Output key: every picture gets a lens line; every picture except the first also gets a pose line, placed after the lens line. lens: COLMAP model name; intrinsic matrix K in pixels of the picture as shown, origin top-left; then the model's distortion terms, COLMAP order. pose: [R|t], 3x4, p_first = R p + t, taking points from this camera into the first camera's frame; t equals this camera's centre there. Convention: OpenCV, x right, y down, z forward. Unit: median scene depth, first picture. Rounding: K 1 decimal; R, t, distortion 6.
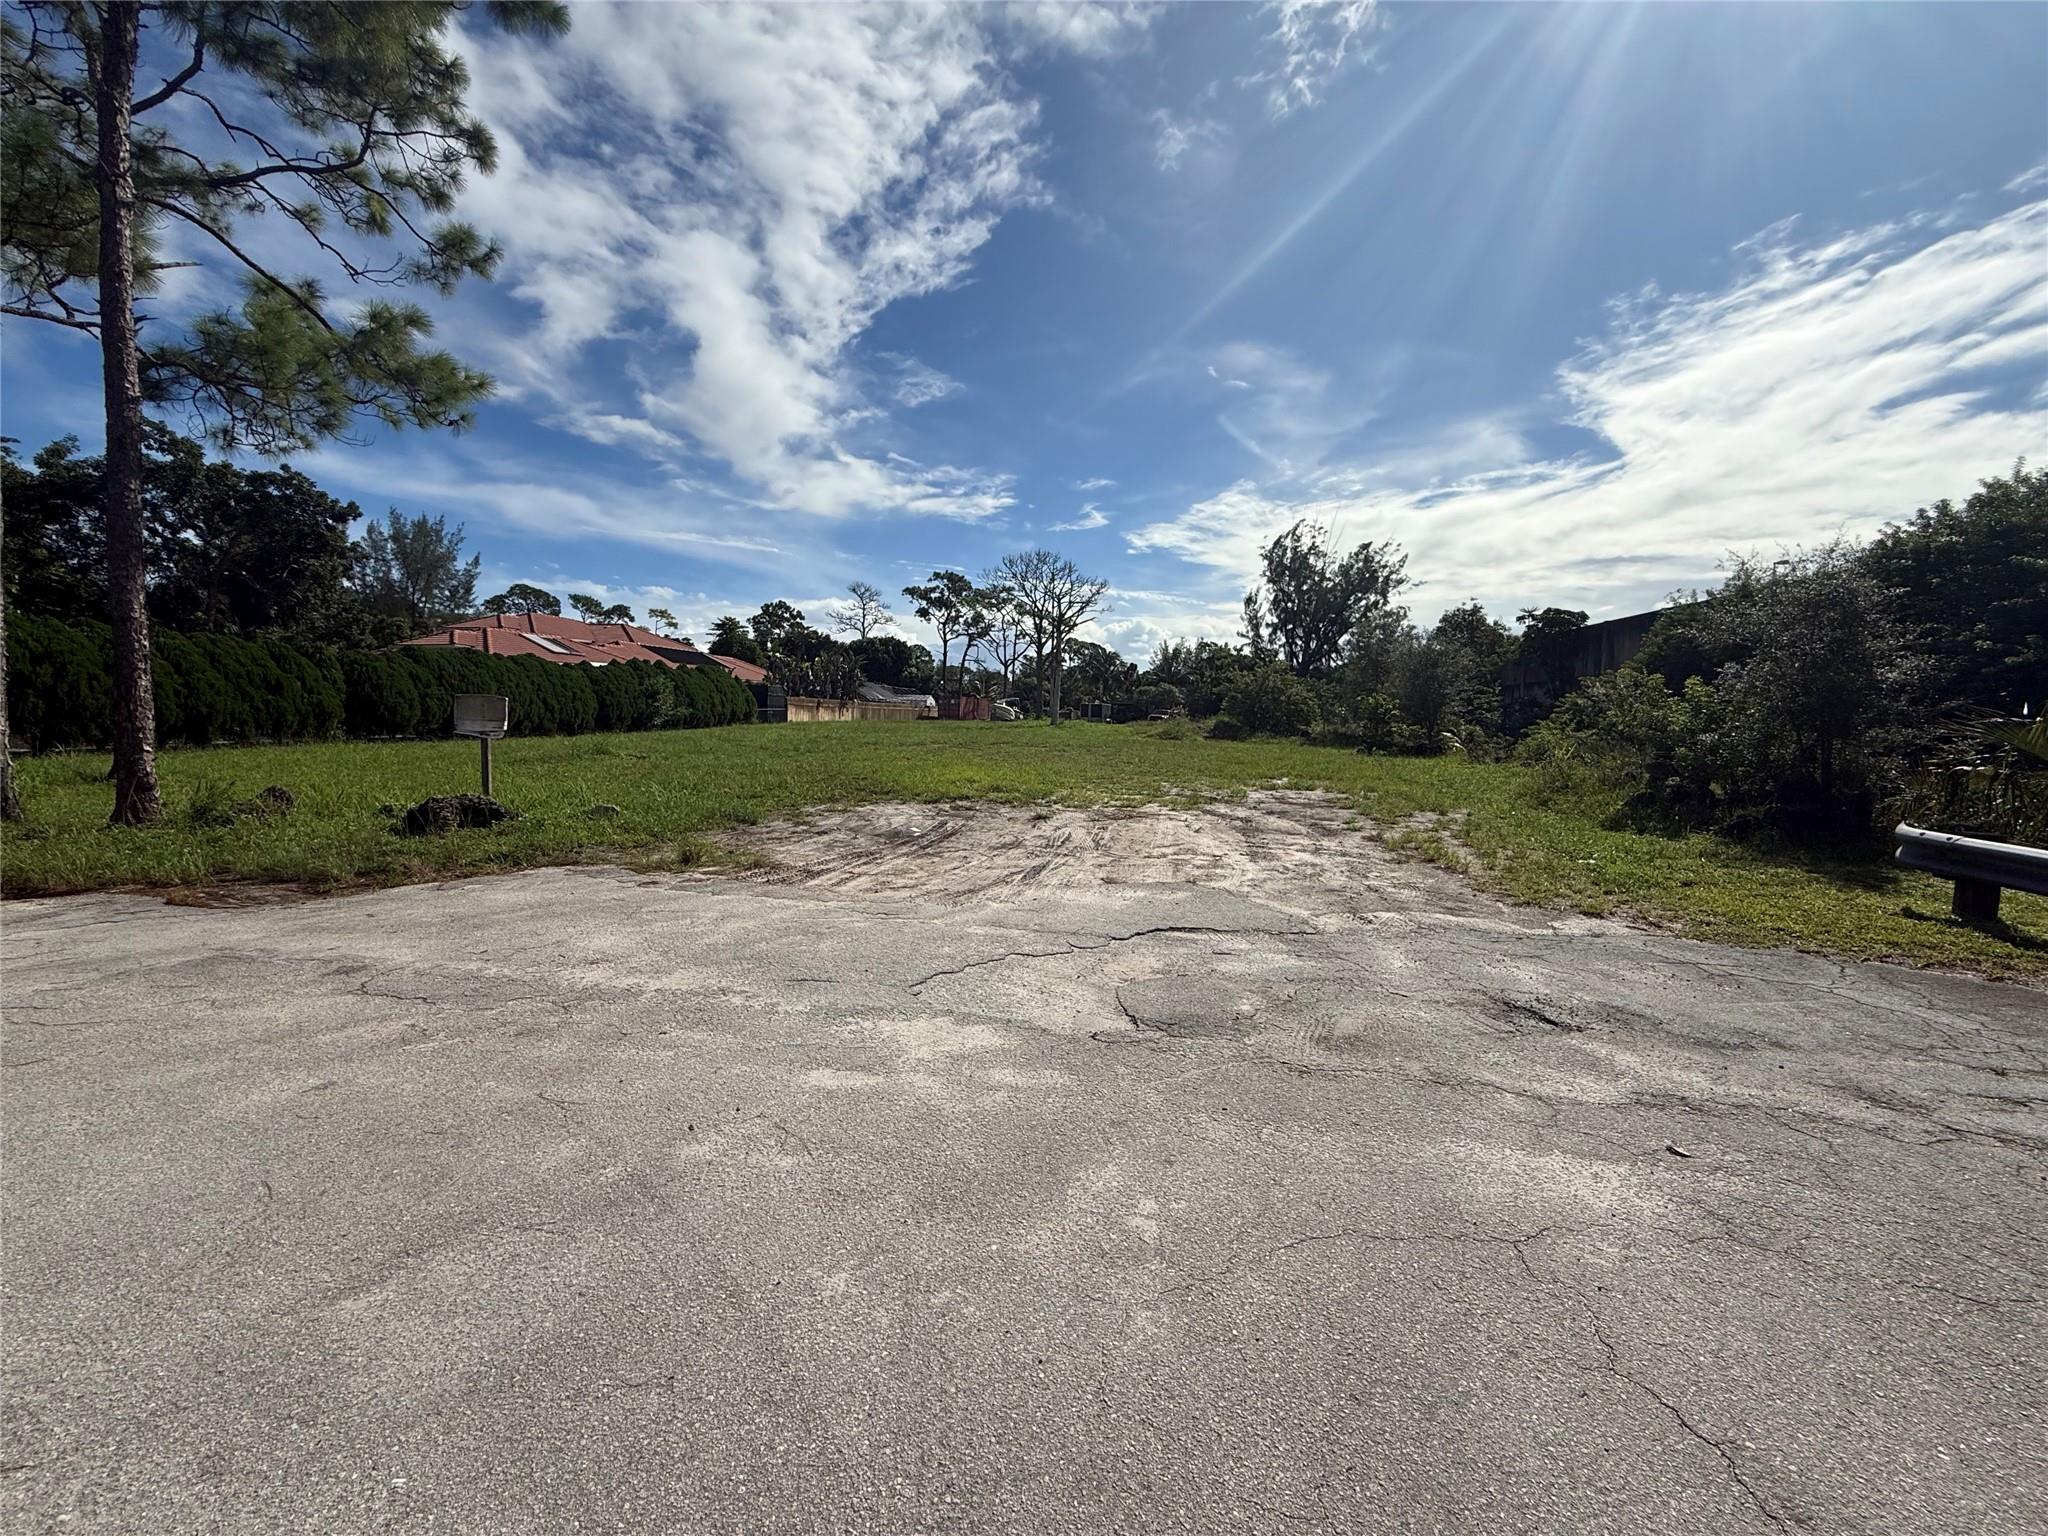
lens RADIAL K [[817.3, 0, 1017.4], [0, 817.3, 762.2], [0, 0, 1]] dist [-0.000343, 0.000416]
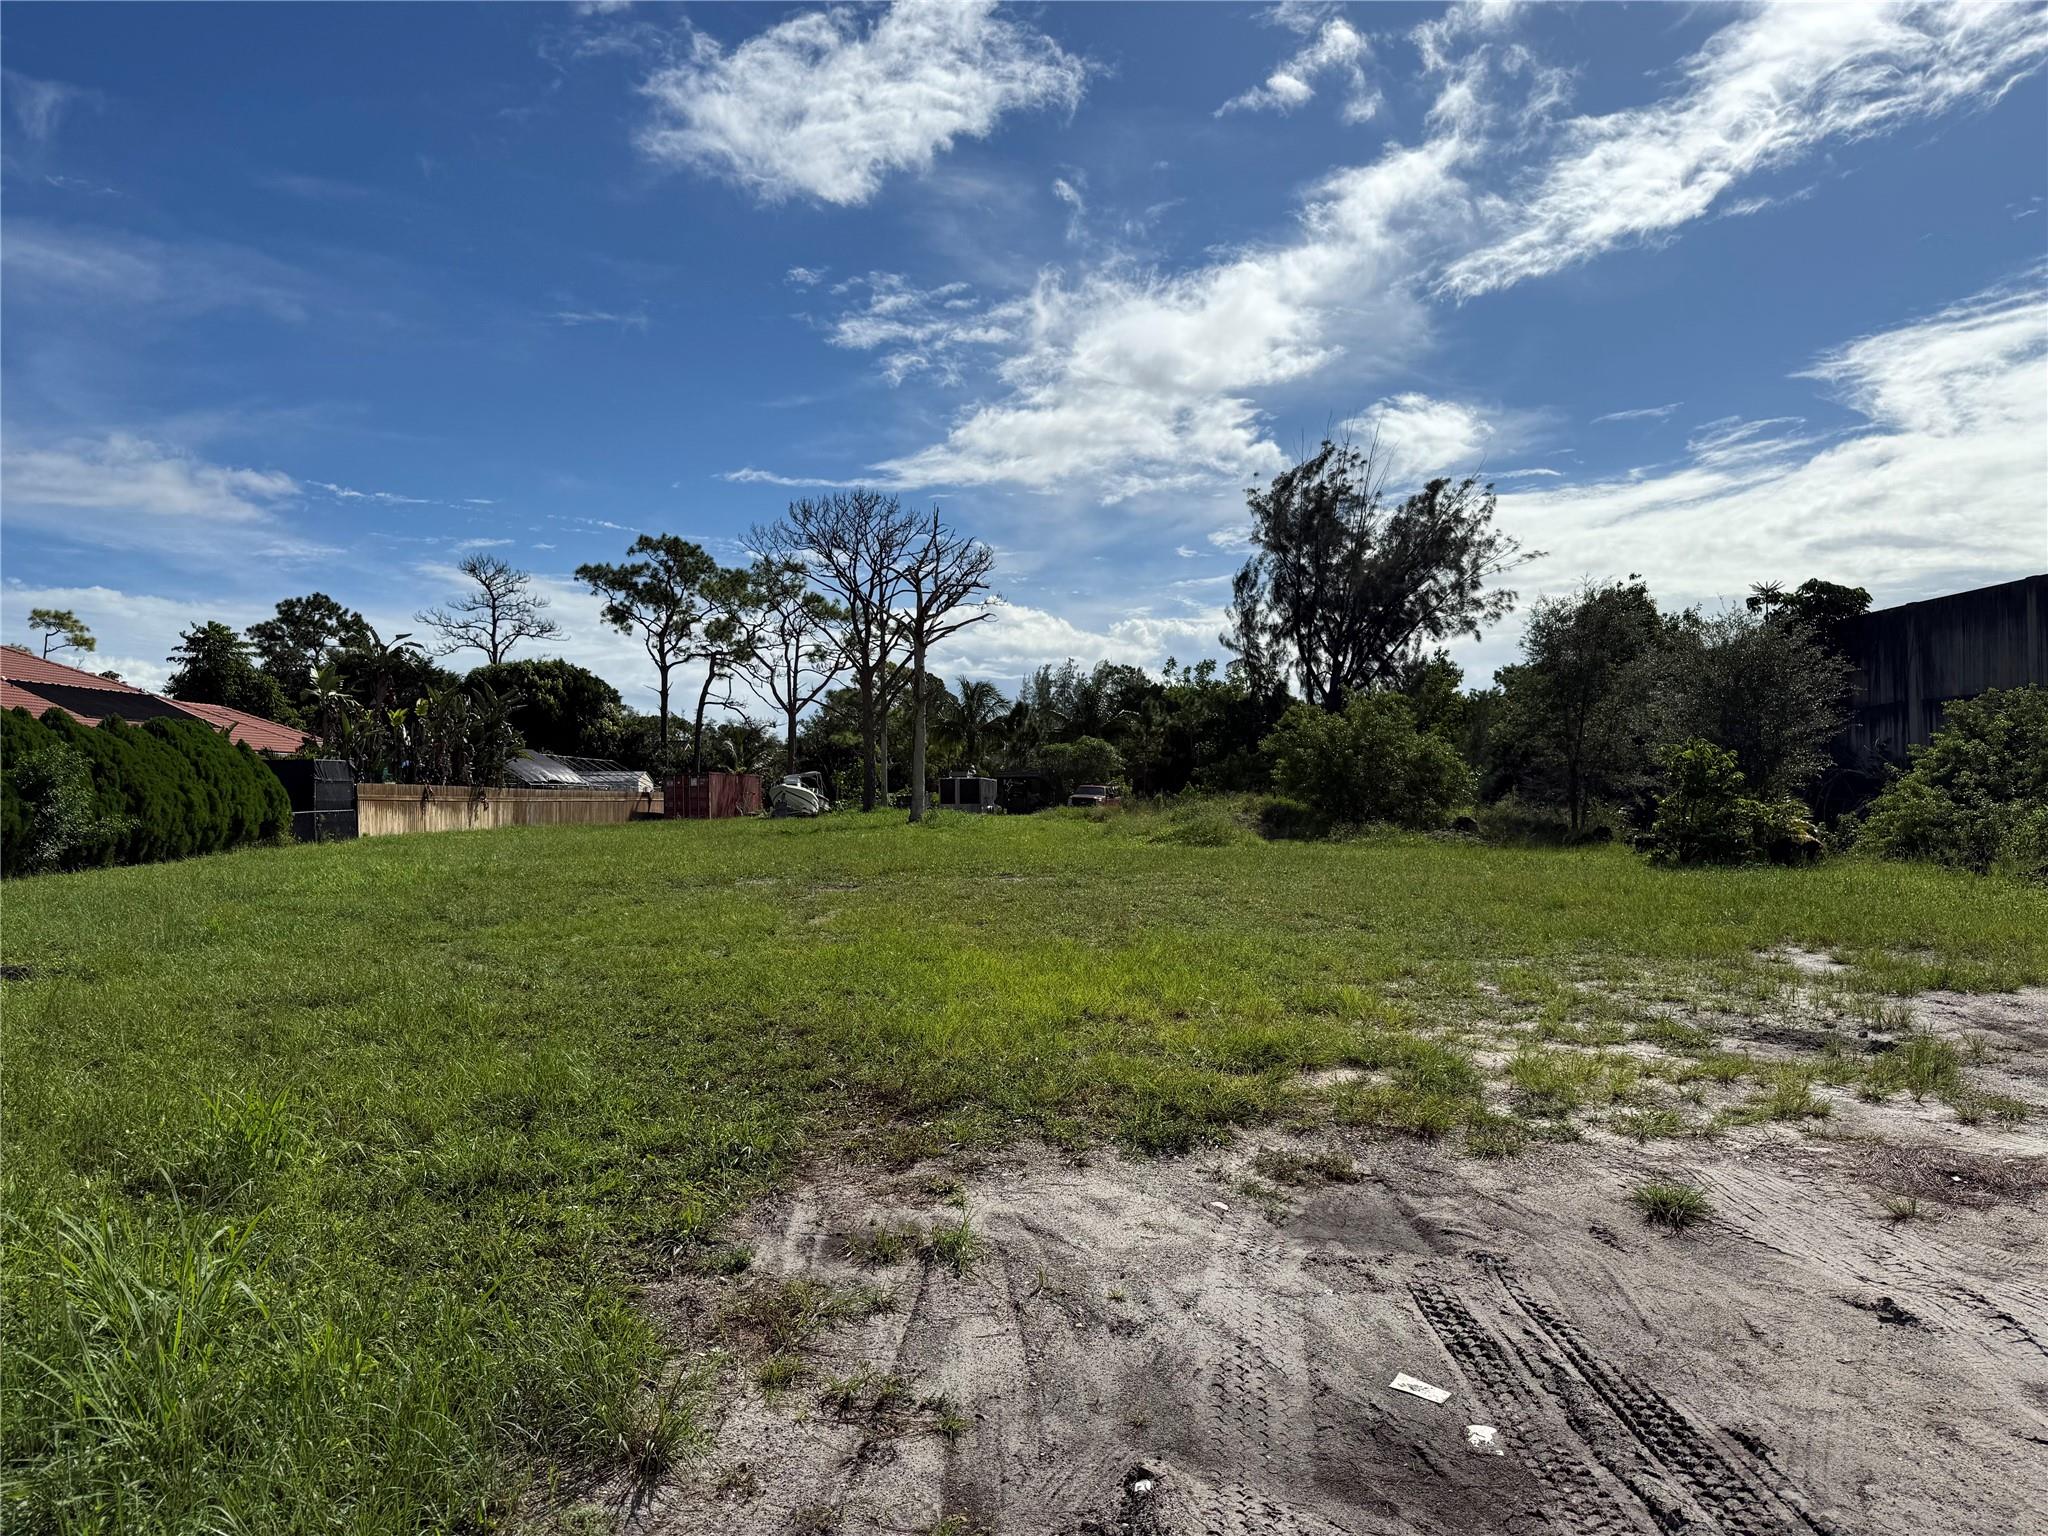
lens RADIAL K [[1425.1, 0, 1026.8], [0, 1425.1, 798.4], [0, 0, 1]] dist [0.079547, -0.111074]
pose [[0.983162, -0.033286, 0.179682, -0.076174], [0.043607, 0.997599, -0.053797, -0.014554], [-0.177459, 0.060726, 0.982253, 0.173278]]
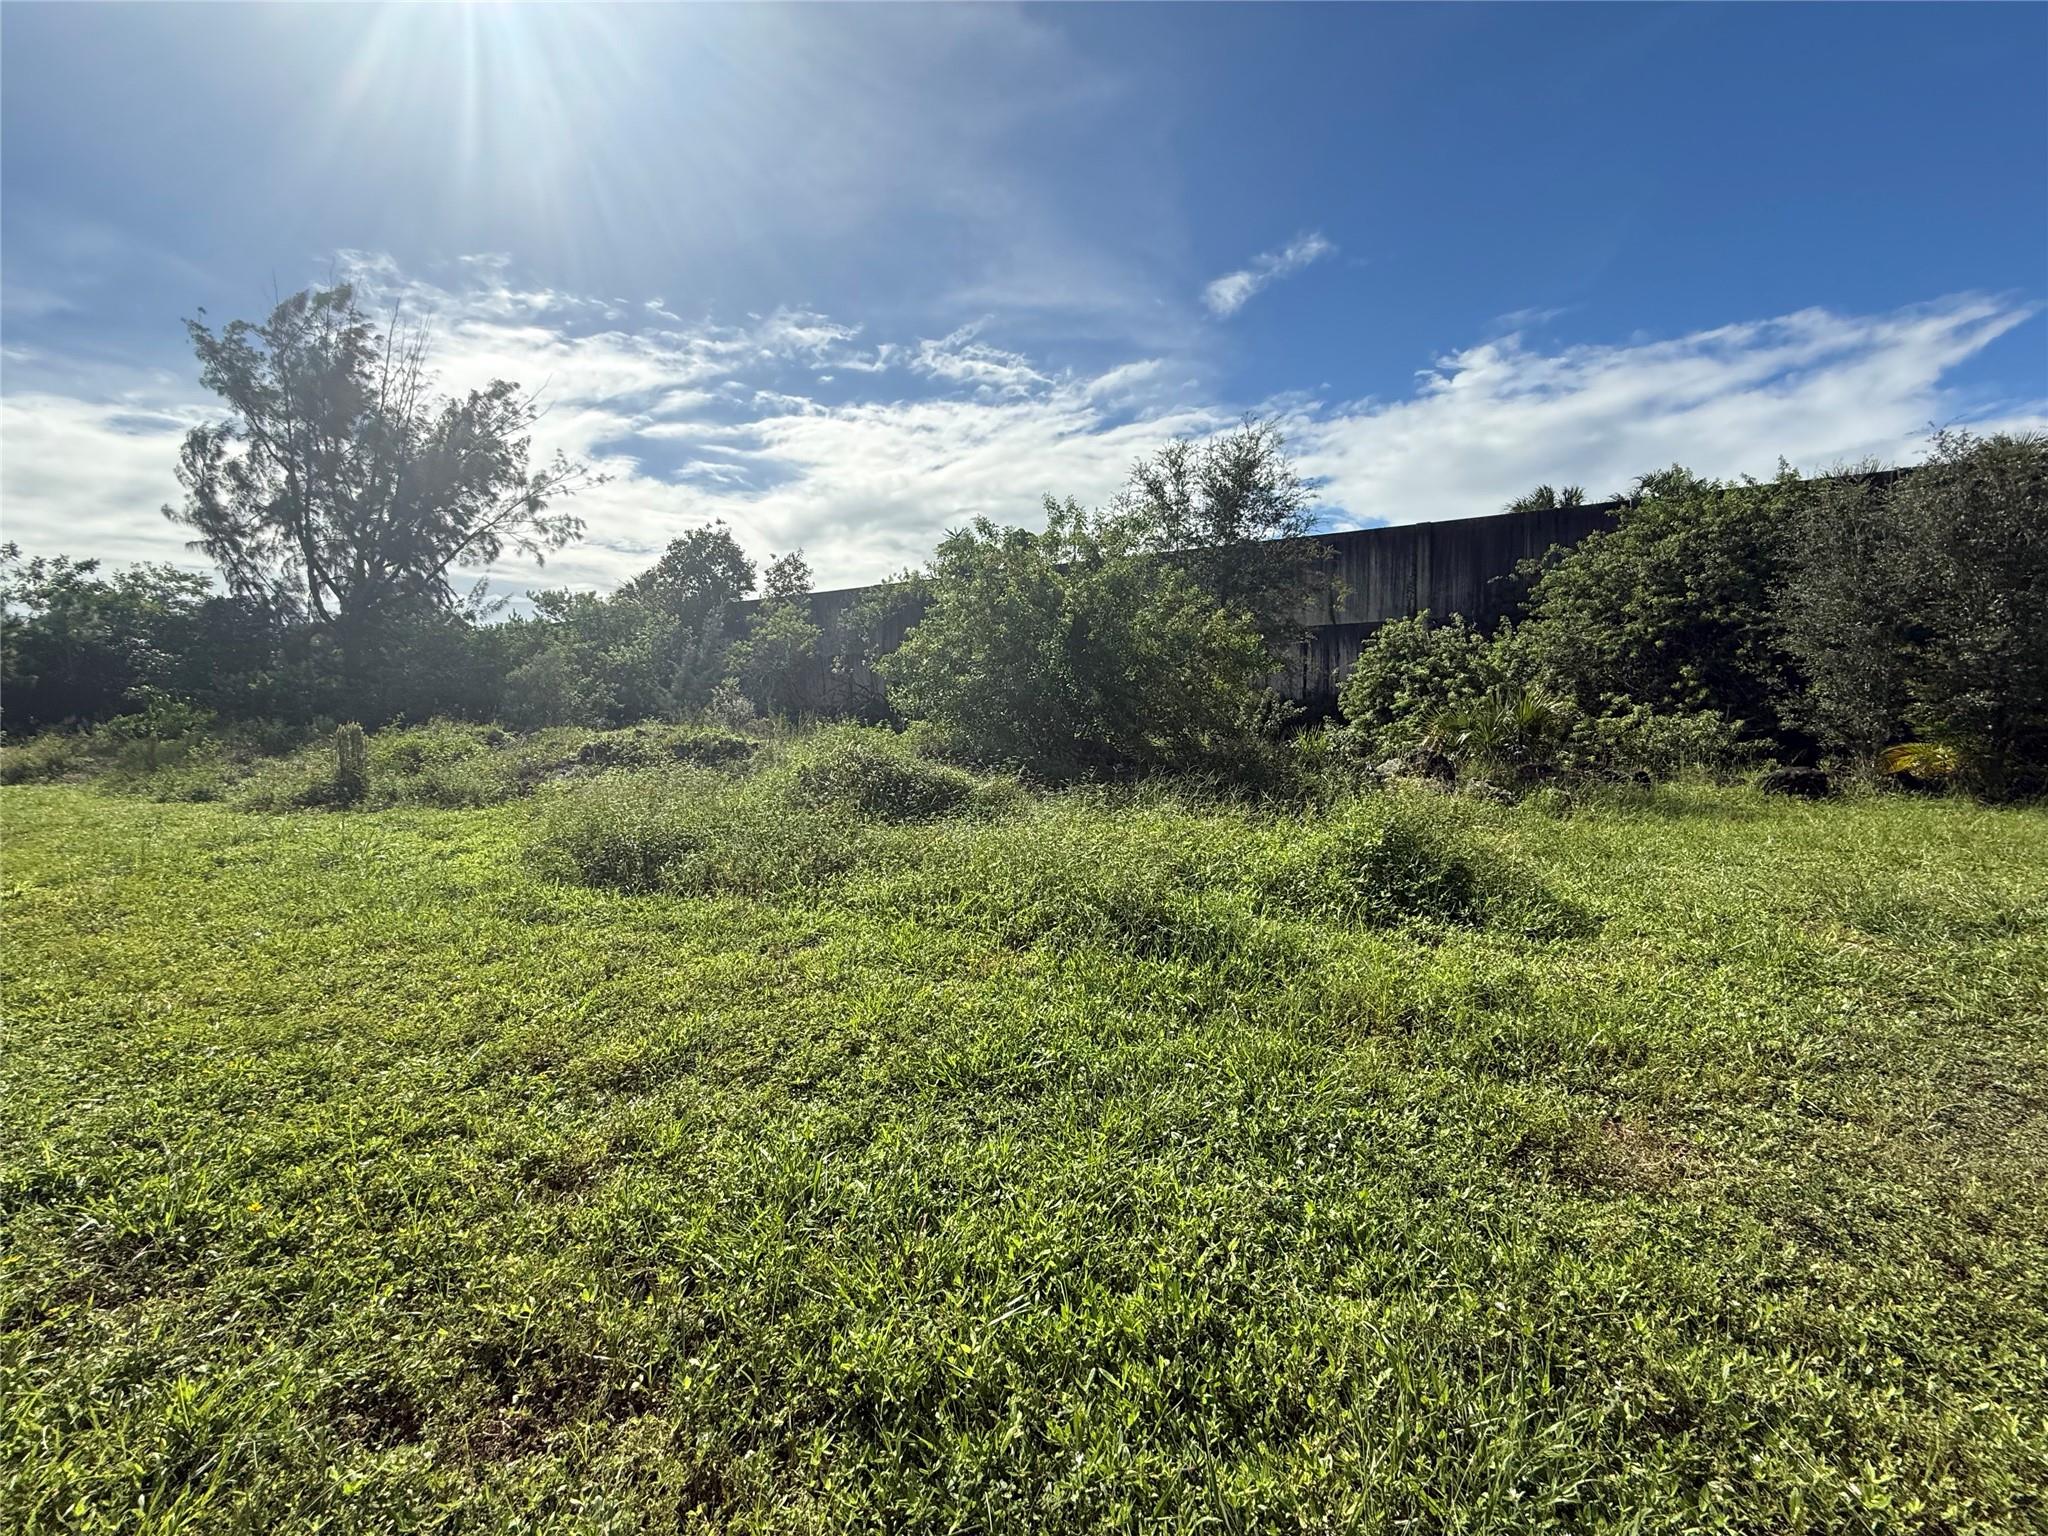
lens RADIAL K [[817.3, 0, 1017.4], [0, 817.3, 762.2], [0, 0, 1]] dist [-0.000343, 0.000416]
pose [[0.318164, -0.089613, 0.943791, 0.040724], [0.083428, 0.994307, 0.066285, -0.069136], [-0.944358, 0.057650, 0.323829, 1.080214]]
